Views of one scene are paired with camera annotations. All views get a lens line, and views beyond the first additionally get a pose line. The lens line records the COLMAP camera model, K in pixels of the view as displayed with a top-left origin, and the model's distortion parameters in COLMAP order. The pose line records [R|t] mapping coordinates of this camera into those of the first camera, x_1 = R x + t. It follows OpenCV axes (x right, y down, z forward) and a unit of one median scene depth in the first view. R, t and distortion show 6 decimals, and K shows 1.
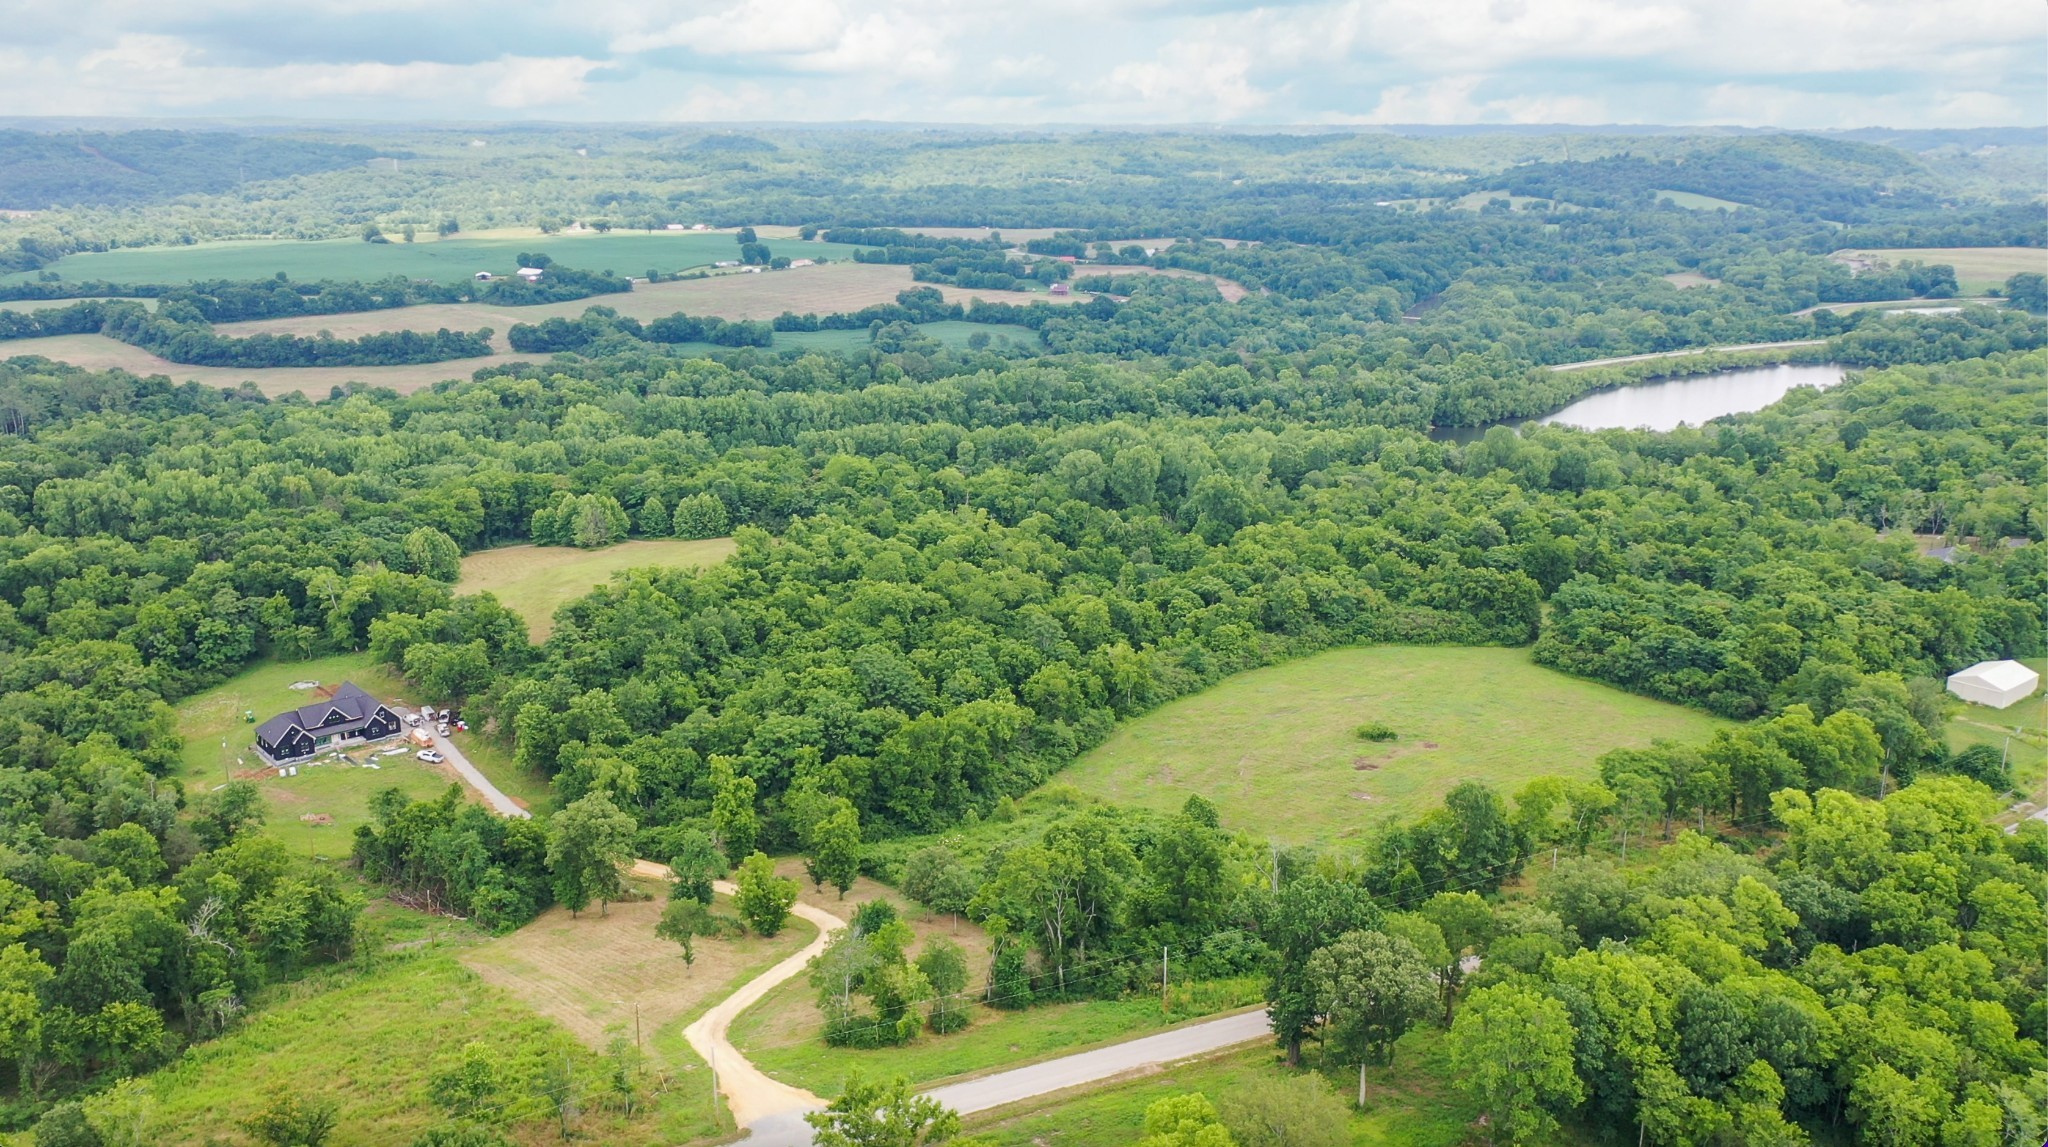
lens RADIAL K [[1670.3, 0, 1042.2], [0, 1670.3, 581.3], [0, 0, 1]] dist [0.027037, -0.012014]
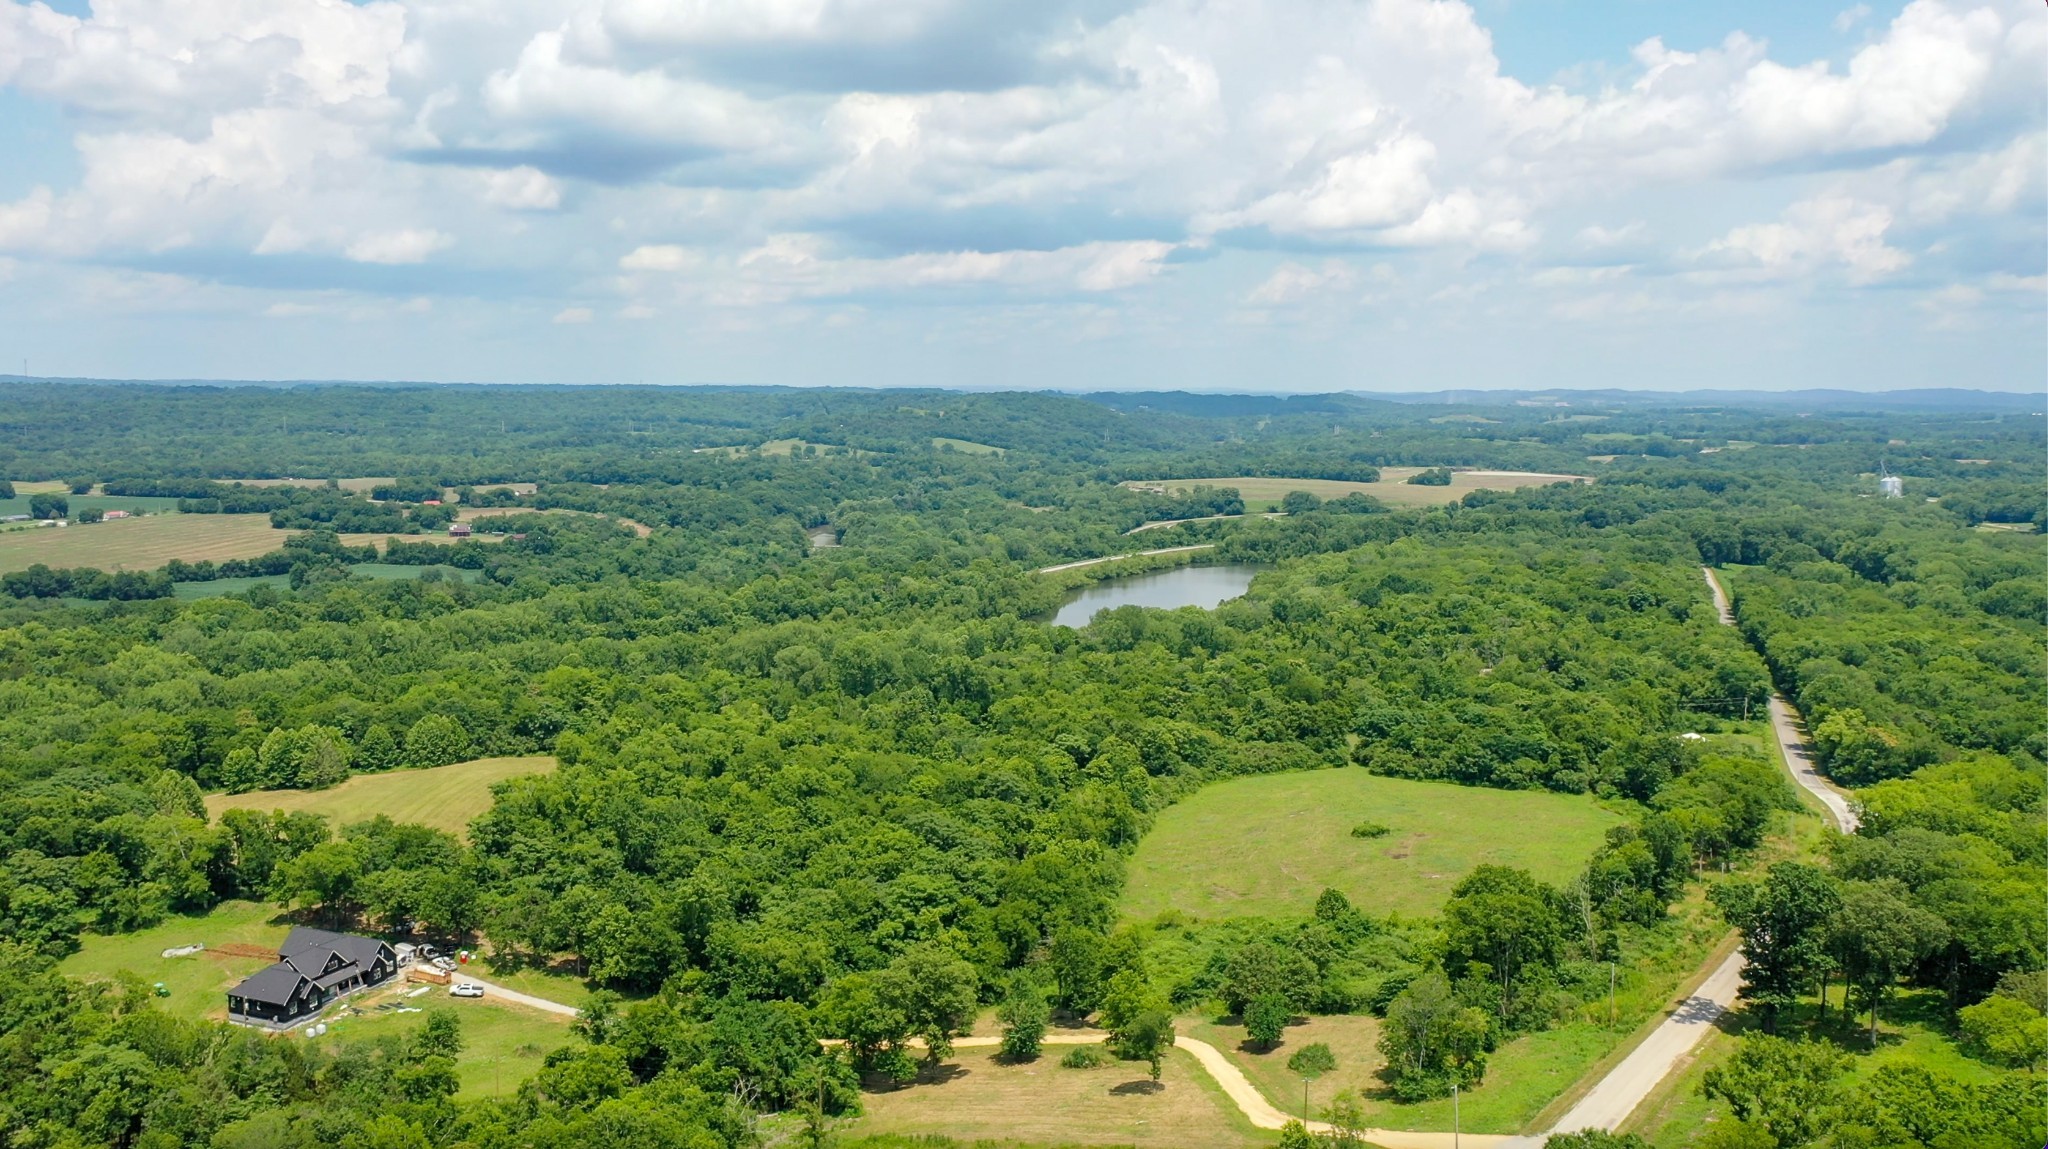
lens RADIAL K [[1670.3, 0, 1035.2], [0, 1670.3, 589.9], [0, 0, 1]] dist [0.027037, -0.012014]
pose [[0.893961, -0.049943, 0.445352, -0.158888], [0.115118, 0.986016, -0.120503, 0.013378], [-0.433106, 0.158993, 0.887209, 0.029294]]
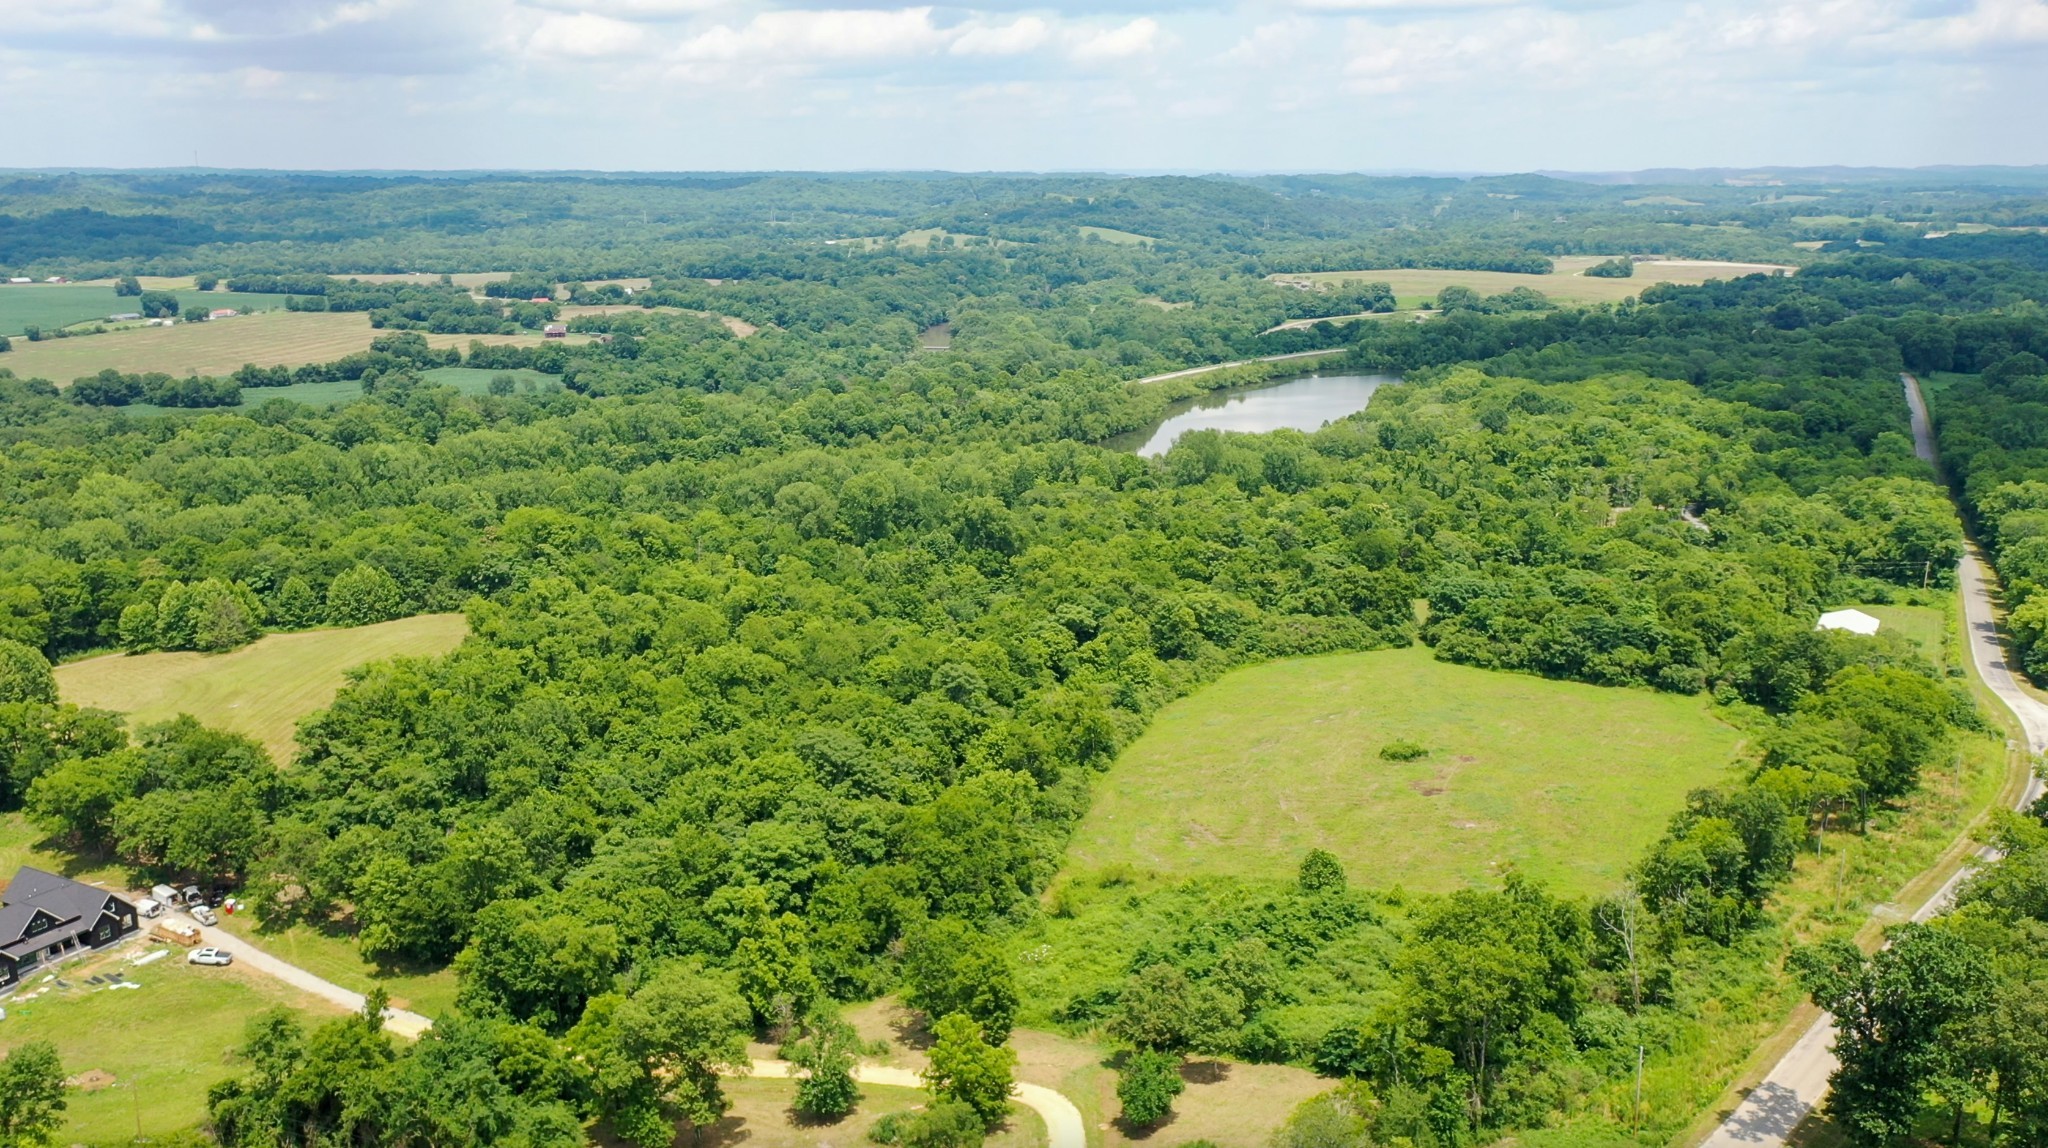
lens RADIAL K [[1670.3, 0, 1037.4], [0, 1670.3, 593.0], [0, 0, 1]] dist [0.027037, -0.012014]
pose [[0.935069, -0.089983, 0.342855, -0.090423], [0.097891, 0.995180, -0.005791, -0.002205], [-0.340682, 0.038978, 0.939370, 0.077329]]
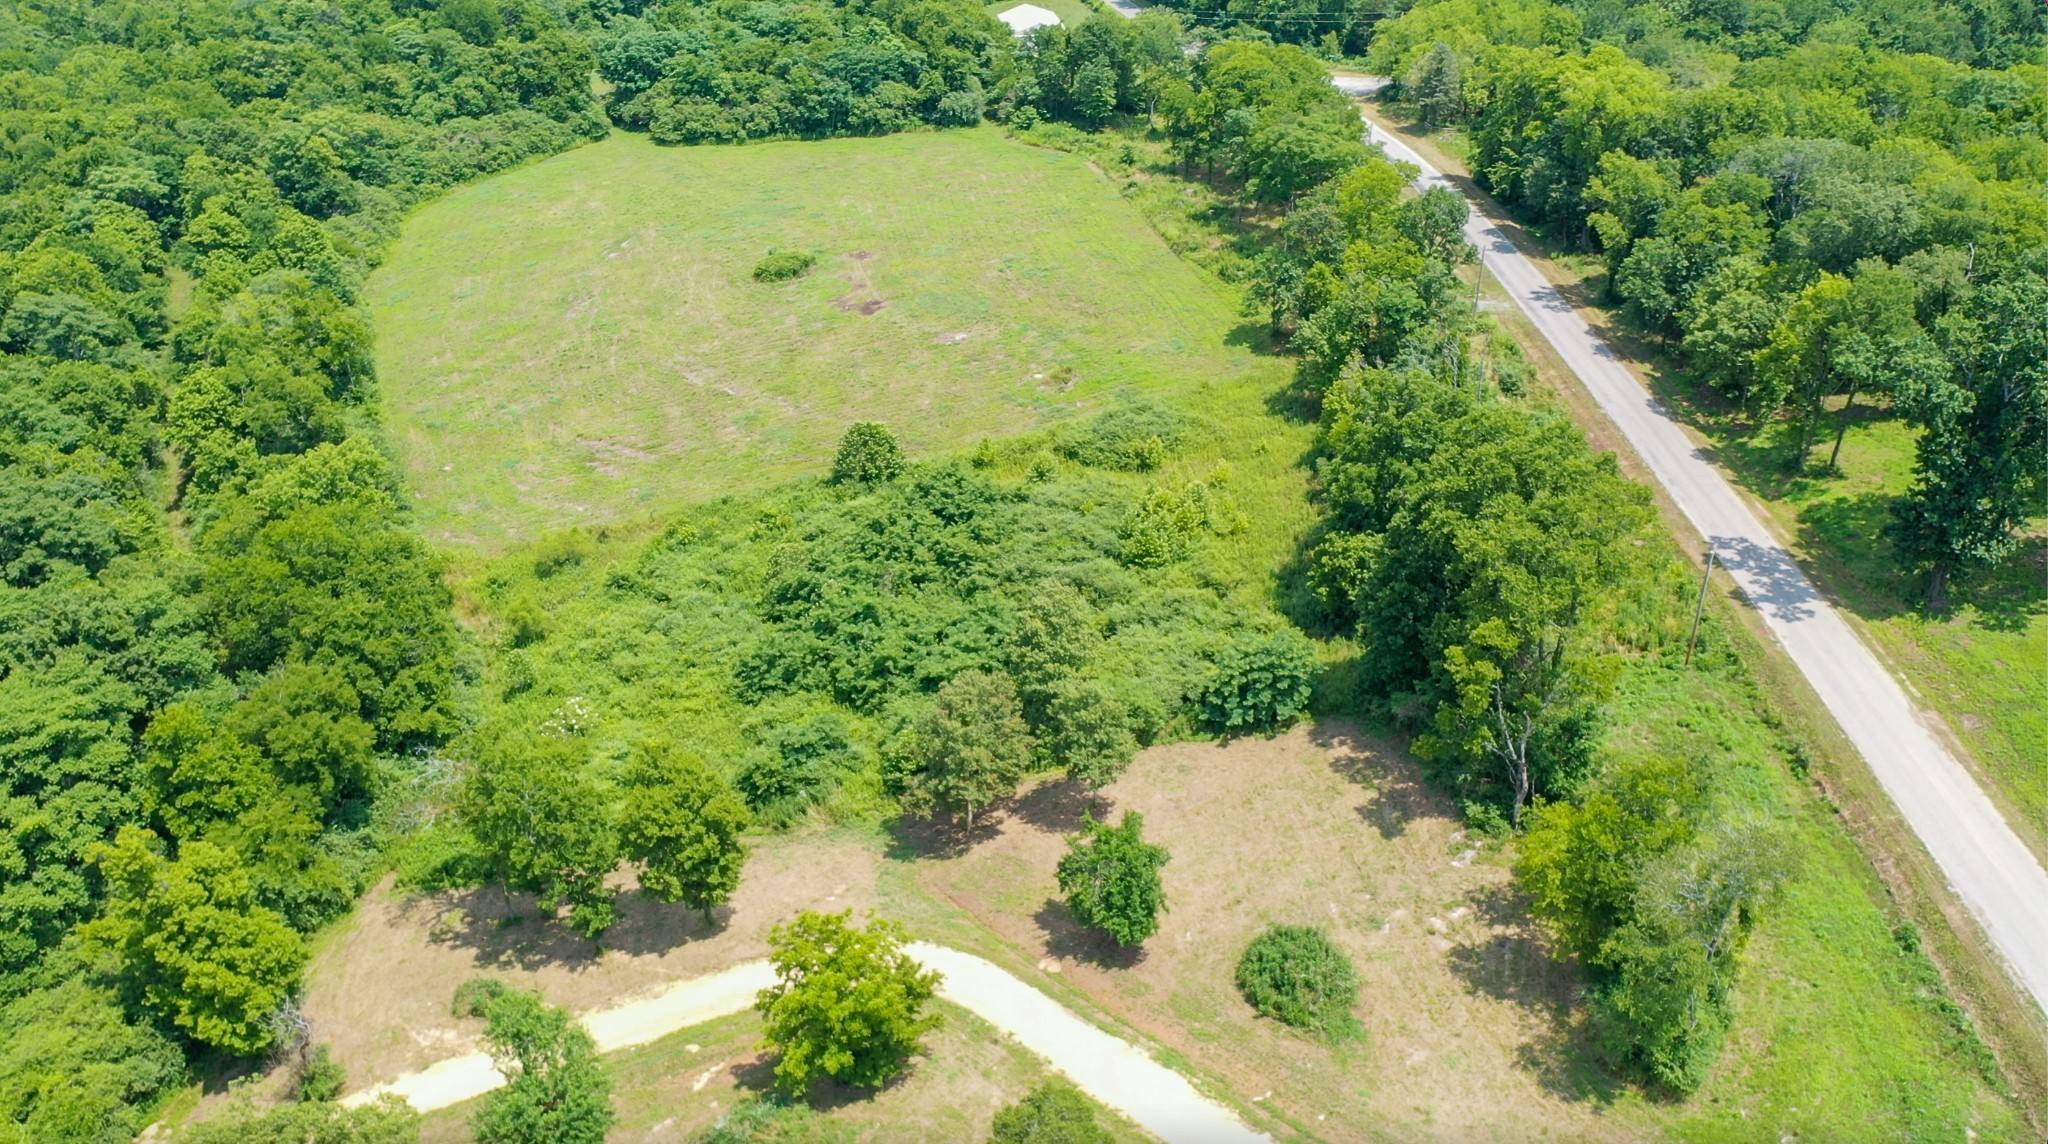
lens RADIAL K [[1656.8, 0, 1021.0], [0, 1656.8, 591.8], [0, 0, 1]] dist [0.017326, 0.006649]
pose [[0.486438, -0.458417, 0.743795, -0.096057], [0.241652, 0.888683, 0.389675, -0.008491], [-0.839632, -0.009813, 0.543067, 0.188005]]
